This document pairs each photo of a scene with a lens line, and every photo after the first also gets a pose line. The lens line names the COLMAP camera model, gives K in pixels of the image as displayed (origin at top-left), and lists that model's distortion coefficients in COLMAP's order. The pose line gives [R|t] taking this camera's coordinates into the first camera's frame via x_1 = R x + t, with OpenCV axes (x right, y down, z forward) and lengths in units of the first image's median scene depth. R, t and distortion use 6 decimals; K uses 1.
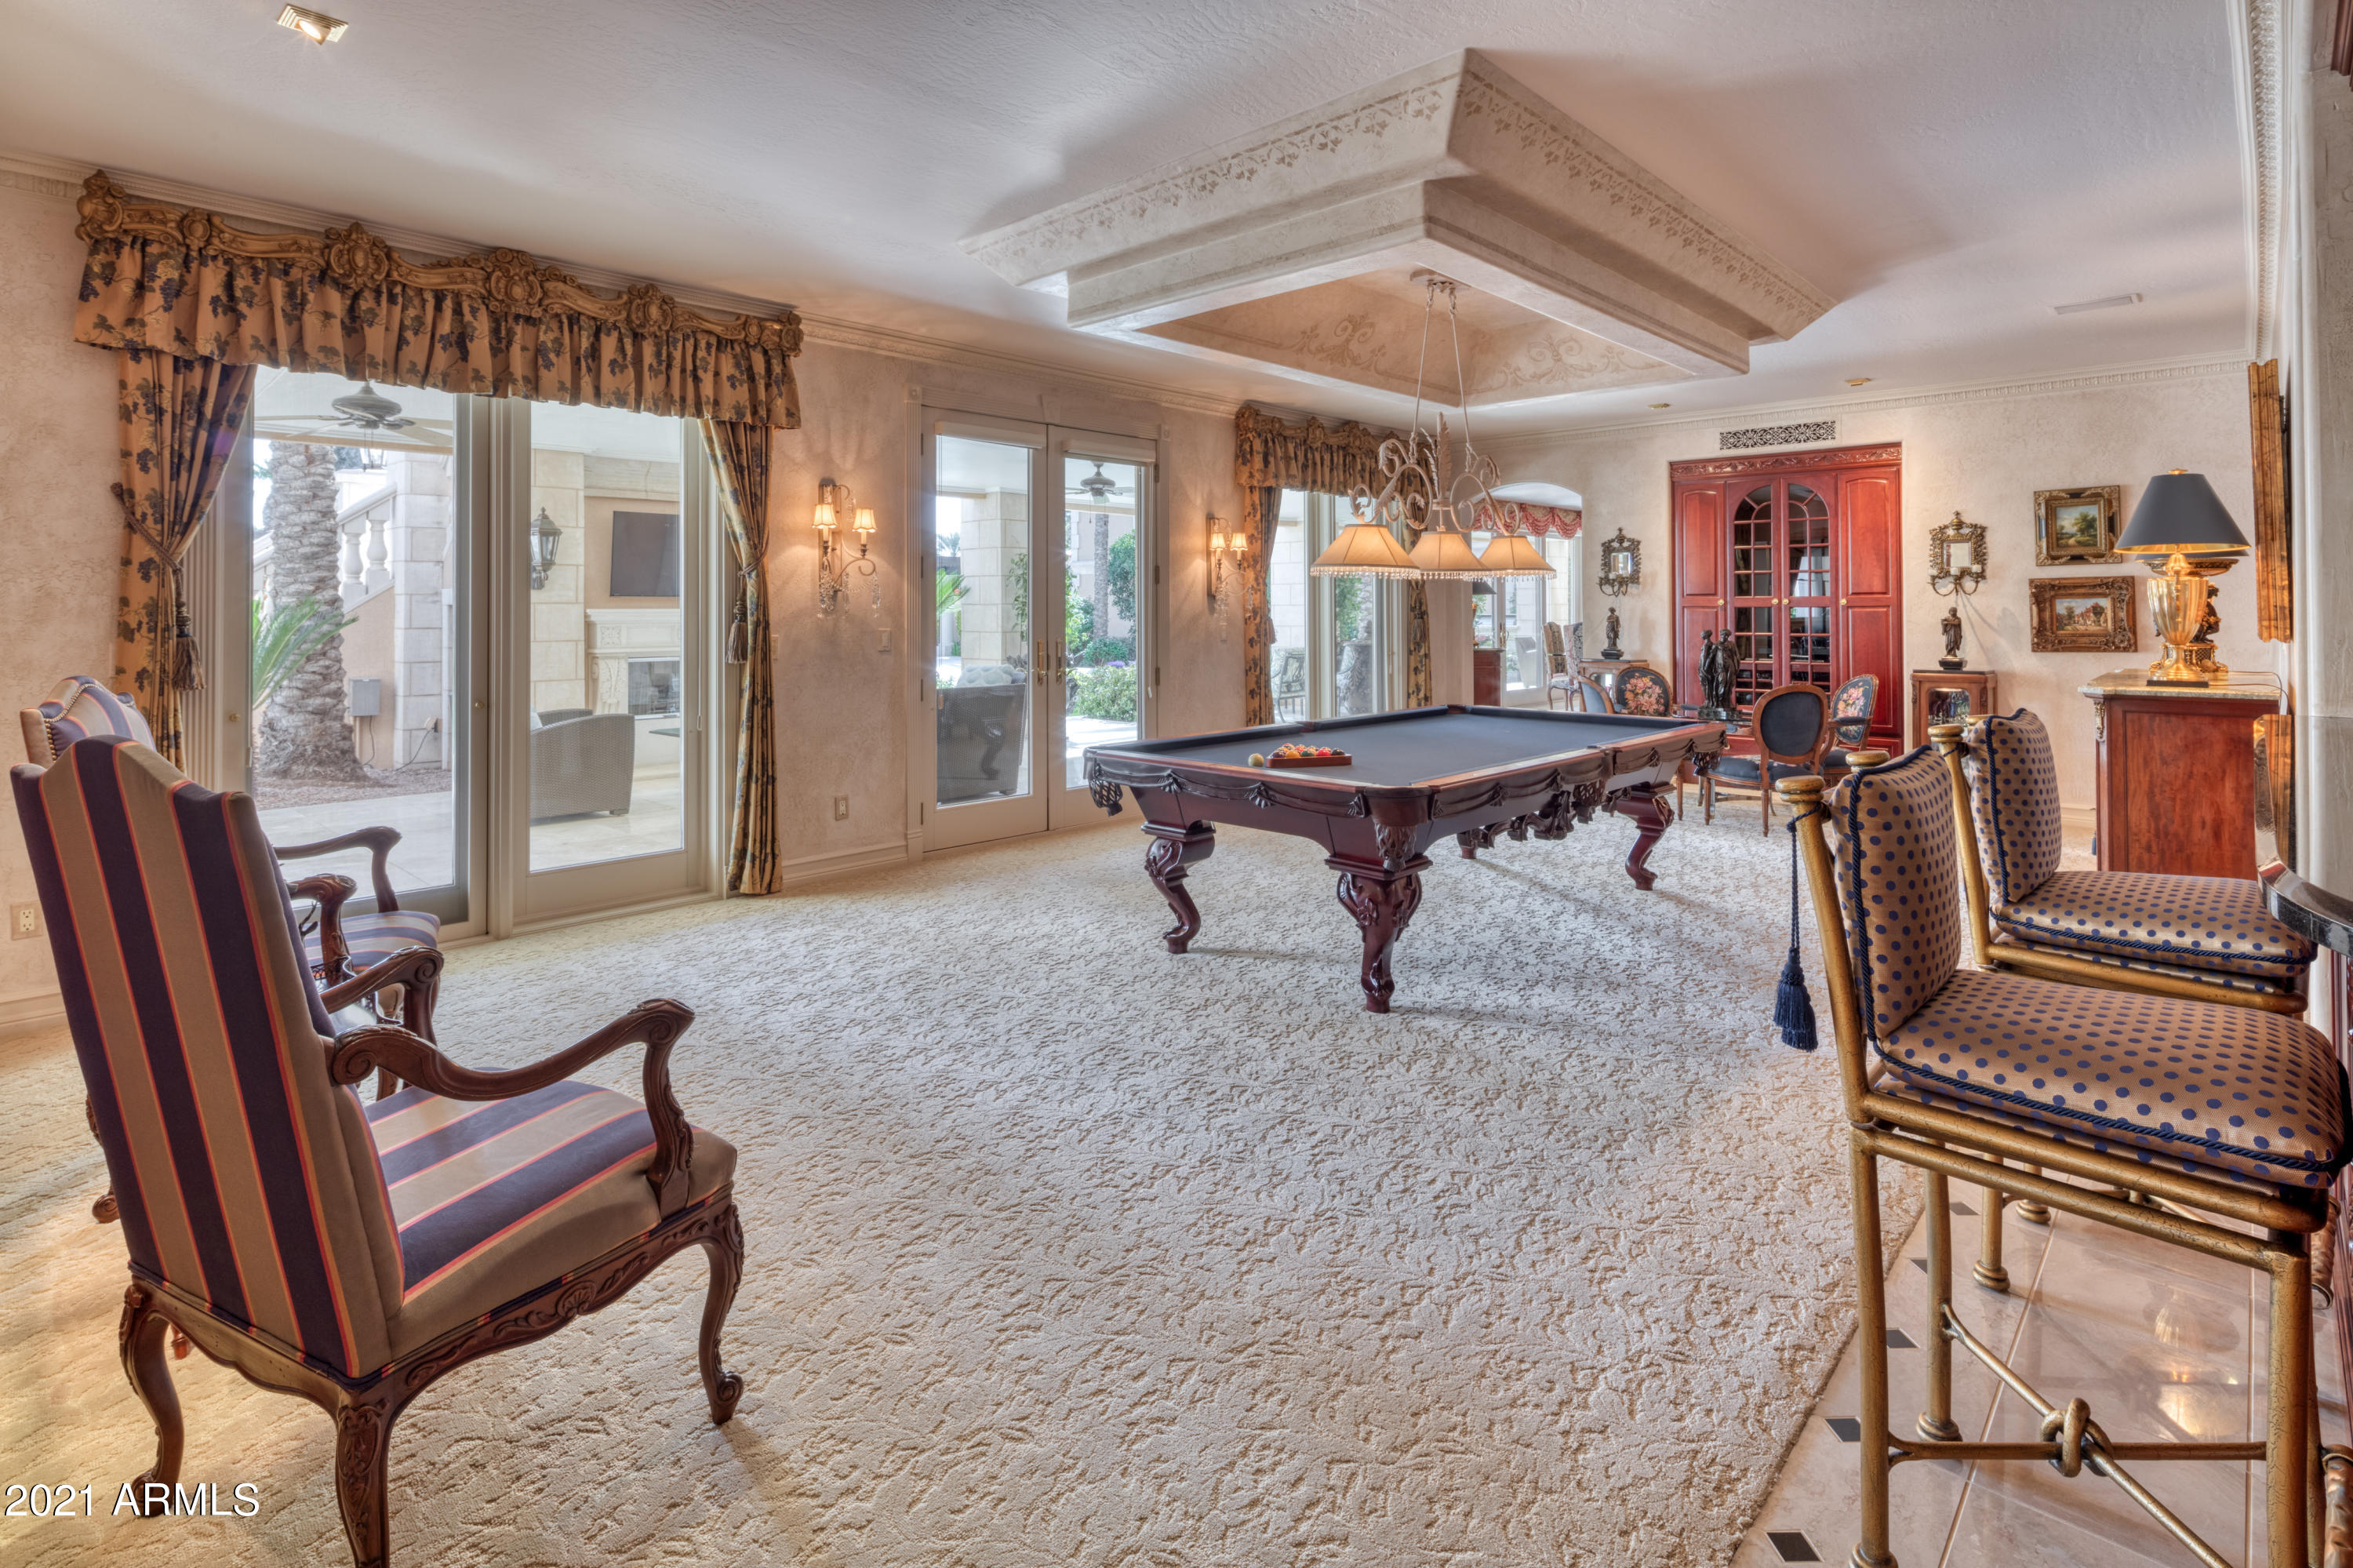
lens RADIAL K [[1135.1, 0, 1176.5], [0, 1135.1, 595.6], [0, 0, 1]] dist [-0.000097, -0.000023]
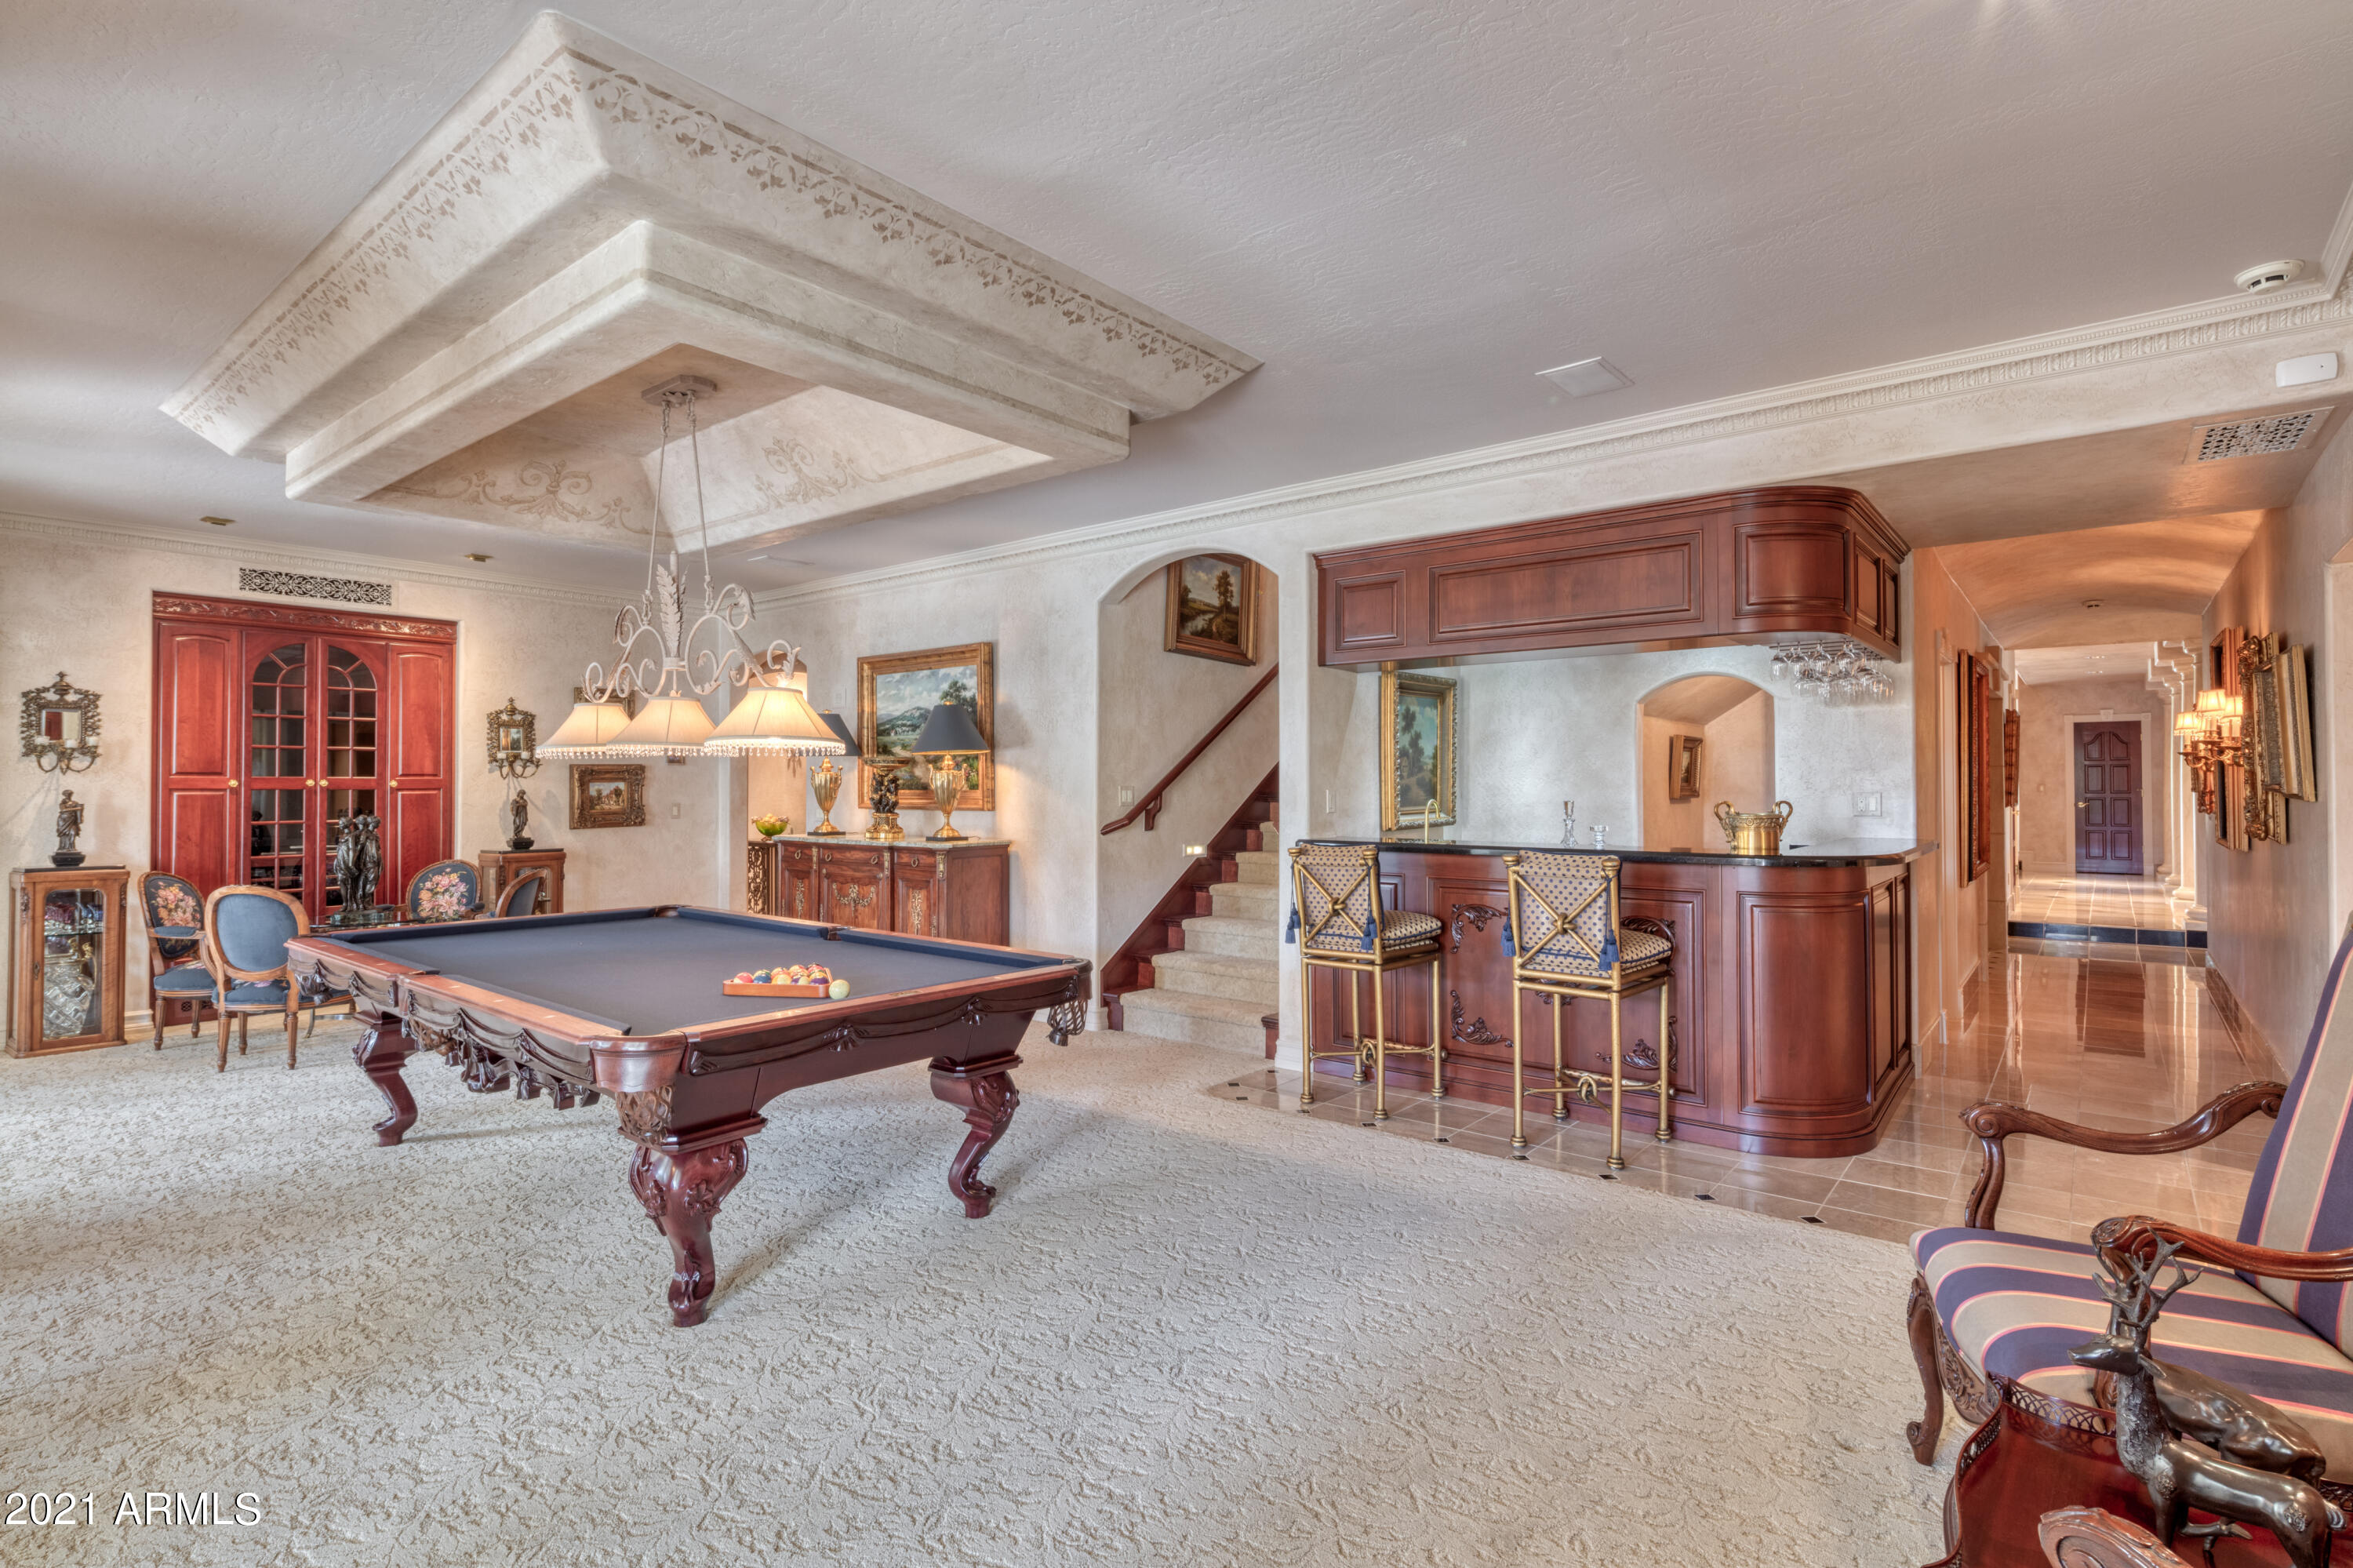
lens RADIAL K [[1143.9, 0, 1176.5], [0, 1143.9, 784.0], [0, 0, 1]] dist [0.000529, 0.000156]
pose [[-0.076325, 0.004446, 0.997073, -0.397107], [-0.010878, 0.999927, -0.005291, 0.003802], [-0.997024, -0.011250, -0.076271, 0.454126]]
